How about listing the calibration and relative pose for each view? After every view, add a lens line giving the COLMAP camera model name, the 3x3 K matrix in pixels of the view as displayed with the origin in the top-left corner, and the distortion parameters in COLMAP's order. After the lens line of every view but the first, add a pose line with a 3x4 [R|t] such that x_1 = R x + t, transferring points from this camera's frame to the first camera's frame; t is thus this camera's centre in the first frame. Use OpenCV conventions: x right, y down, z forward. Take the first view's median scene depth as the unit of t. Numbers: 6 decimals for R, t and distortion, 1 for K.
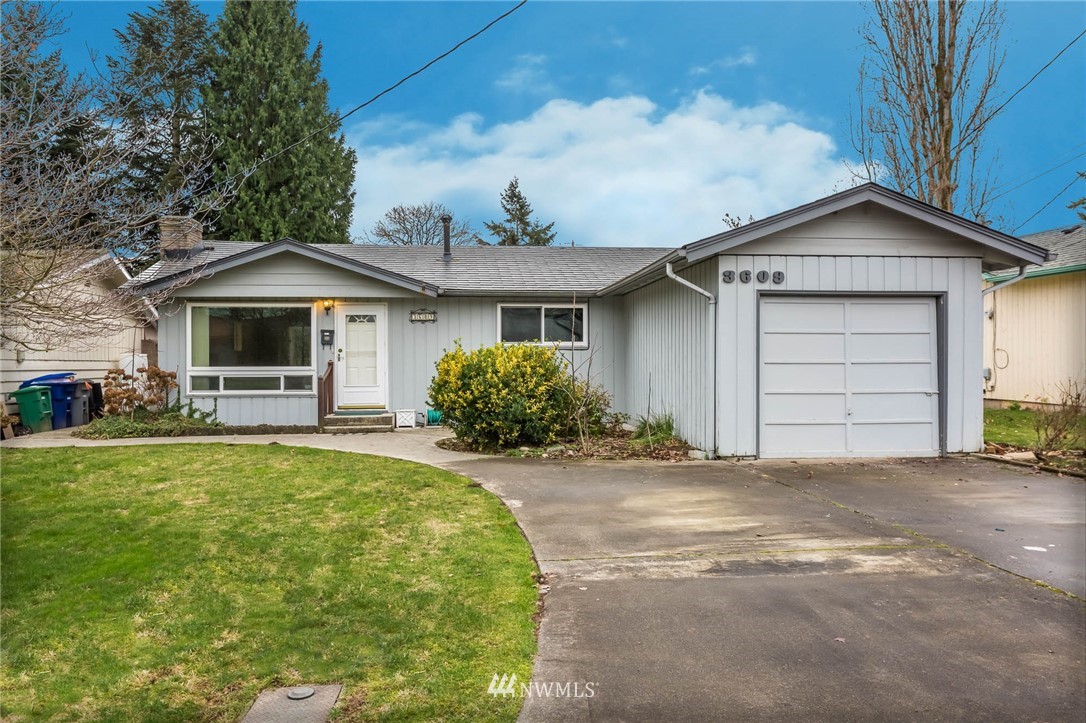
lens RADIAL K [[842.5, 0, 545.6], [0, 842.5, 365.0], [0, 0, 1]] dist [-0.007816, 0.004414]
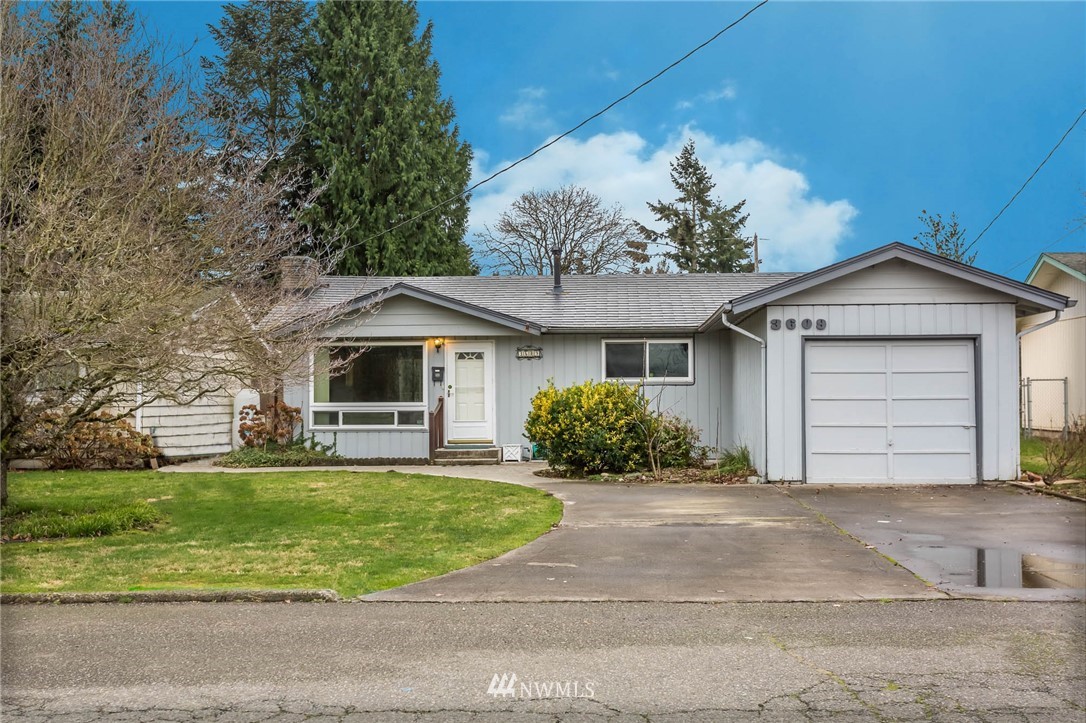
lens RADIAL K [[1311.7, 0, 542.2], [0, 1311.7, 361.7], [0, 0, 1]] dist [-0.038023, 0.000000]
pose [[0.984613, -0.006167, -0.174638, 0.152747], [0.001369, 0.999619, -0.027581, -0.003500], [0.174742, 0.026917, 0.984246, -0.580599]]
